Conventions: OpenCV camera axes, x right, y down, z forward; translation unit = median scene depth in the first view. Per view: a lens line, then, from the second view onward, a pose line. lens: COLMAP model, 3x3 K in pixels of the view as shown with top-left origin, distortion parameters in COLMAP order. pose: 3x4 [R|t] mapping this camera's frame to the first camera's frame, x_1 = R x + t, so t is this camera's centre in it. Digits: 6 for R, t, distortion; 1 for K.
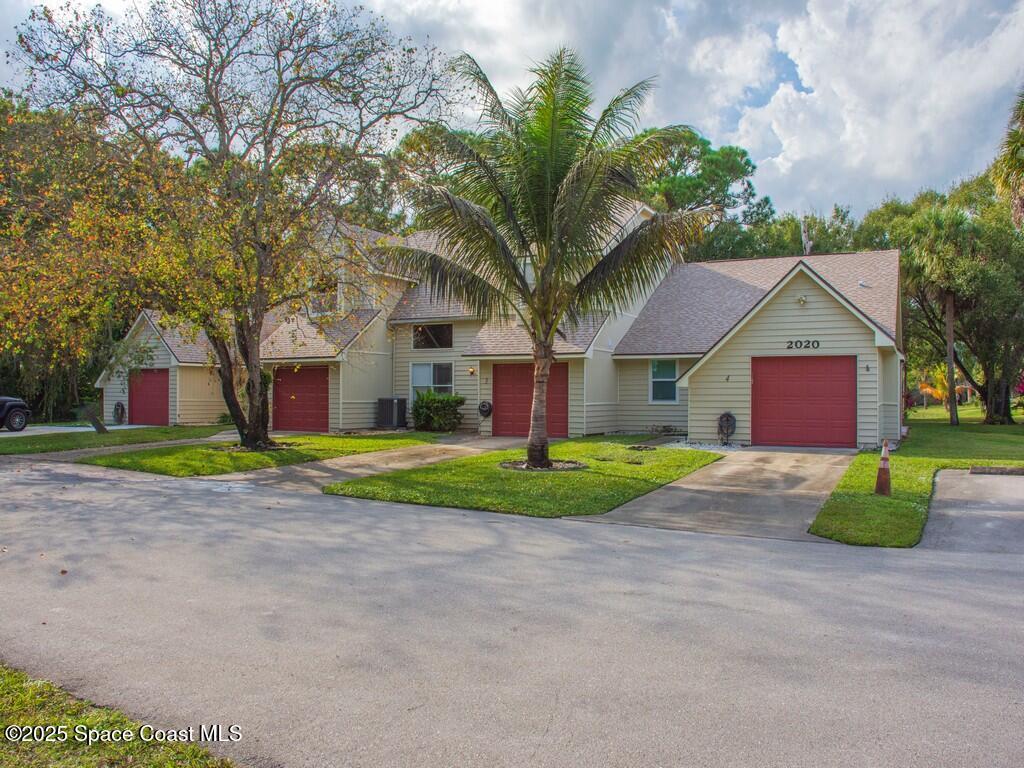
lens RADIAL K [[800.6, 0, 511.0], [0, 800.6, 385.3], [0, 0, 1]] dist [-0.094883, 0.032024]
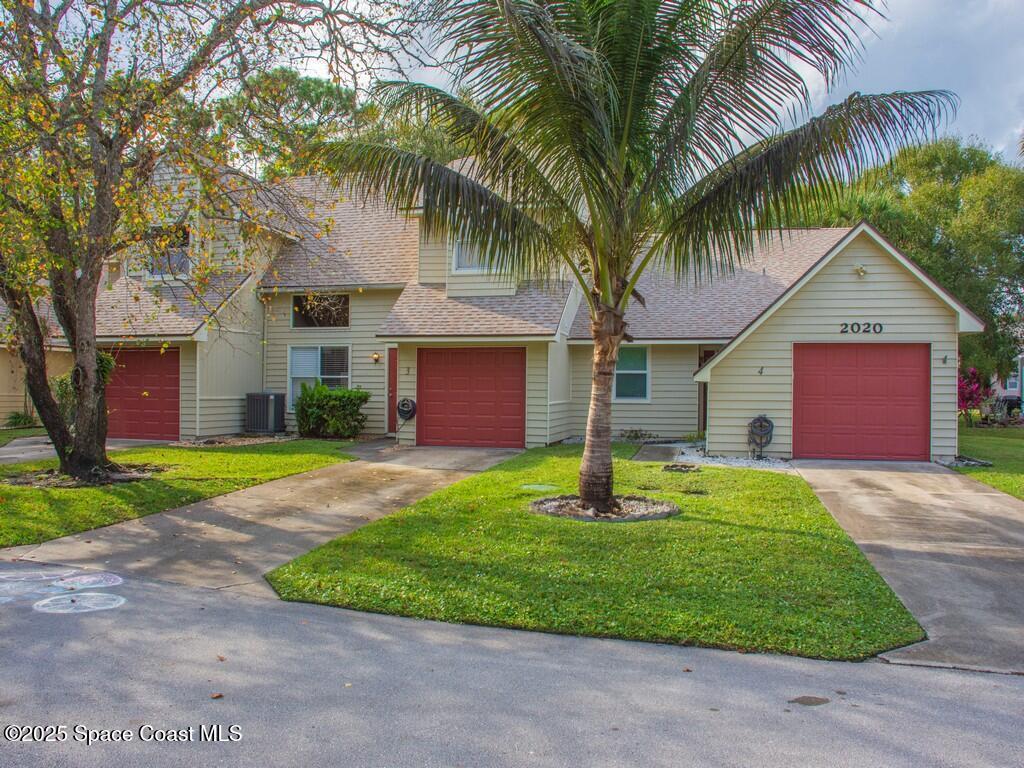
lens RADIAL K [[800.6, 0, 516.1], [0, 800.6, 382.5], [0, 0, 1]] dist [-0.094883, 0.032024]
pose [[0.970841, 0.006923, 0.239624, -0.128792], [-0.008567, 0.999946, 0.005819, -0.000061], [-0.239571, -0.007702, 0.970848, 0.300396]]
